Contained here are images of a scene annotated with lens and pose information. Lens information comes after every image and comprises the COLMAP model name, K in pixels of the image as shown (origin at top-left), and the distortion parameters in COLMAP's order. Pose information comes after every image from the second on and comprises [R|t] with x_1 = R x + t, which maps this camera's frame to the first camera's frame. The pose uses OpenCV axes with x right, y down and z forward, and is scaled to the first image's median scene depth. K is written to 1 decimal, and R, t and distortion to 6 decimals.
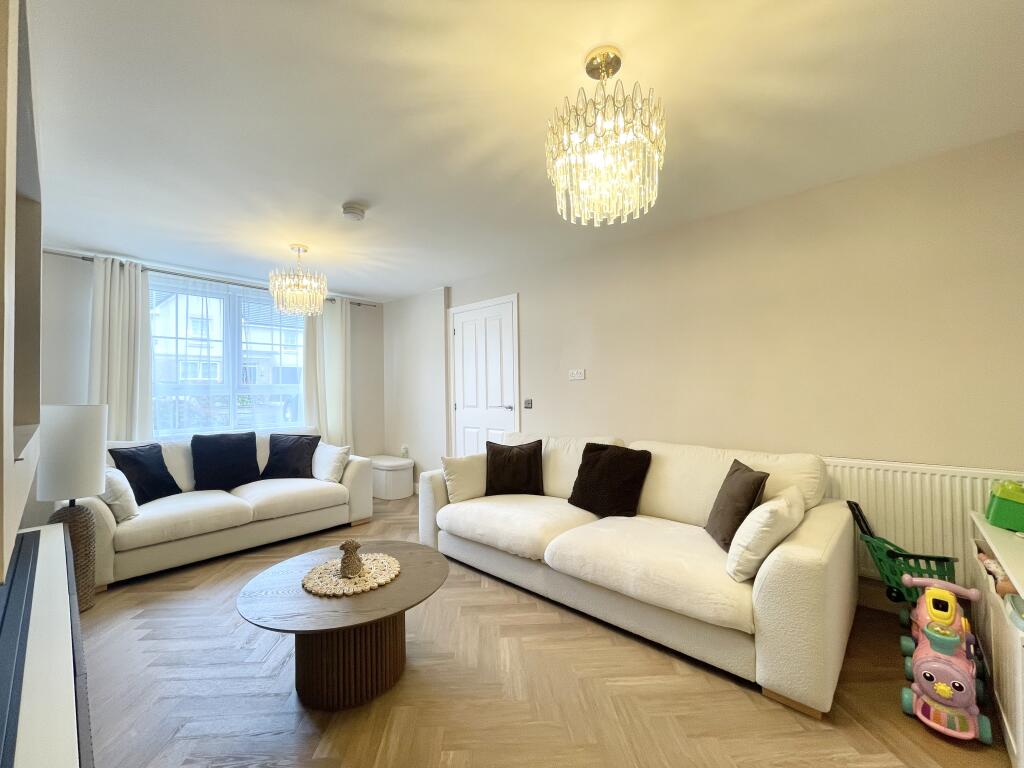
lens RADIAL K [[417.9, 0, 510.1], [0, 417.9, 381.4], [0, 0, 1]] dist [0.000710, -0.000058]
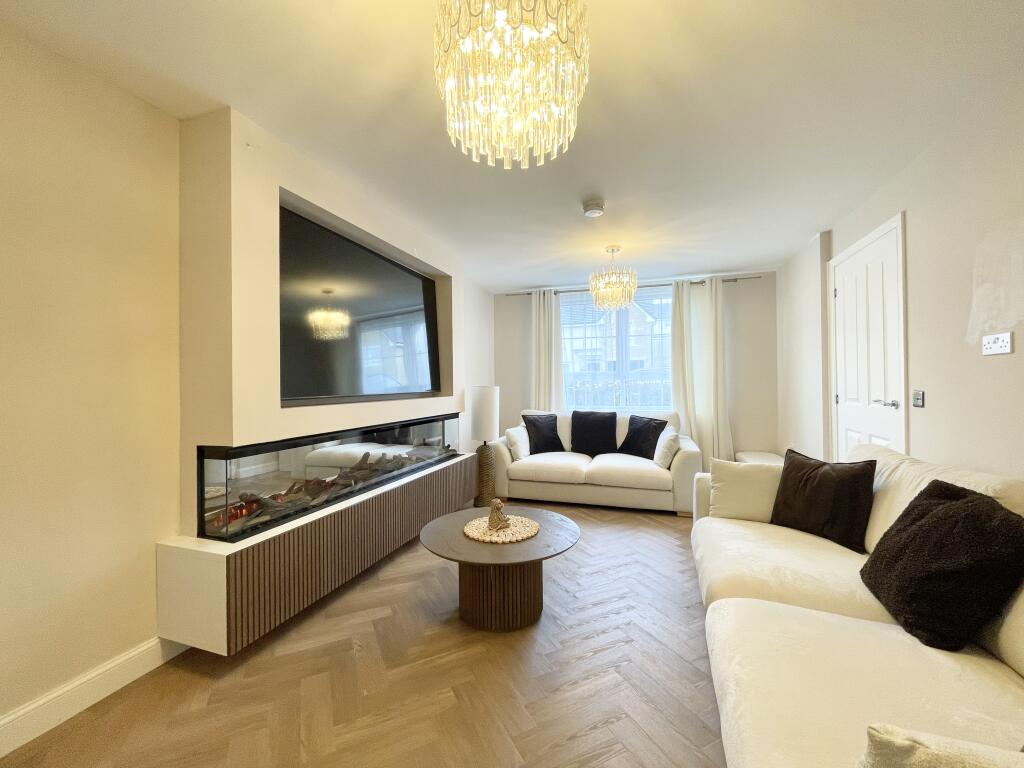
lens RADIAL K [[417.9, 0, 510.1], [0, 417.9, 381.4], [0, 0, 1]] dist [0.000710, -0.000058]
pose [[0.399720, 0.008362, -0.916599, 0.395070], [0.025529, 0.999469, 0.020251, 0.002970], [0.916282, -0.031495, 0.399294, 0.288640]]
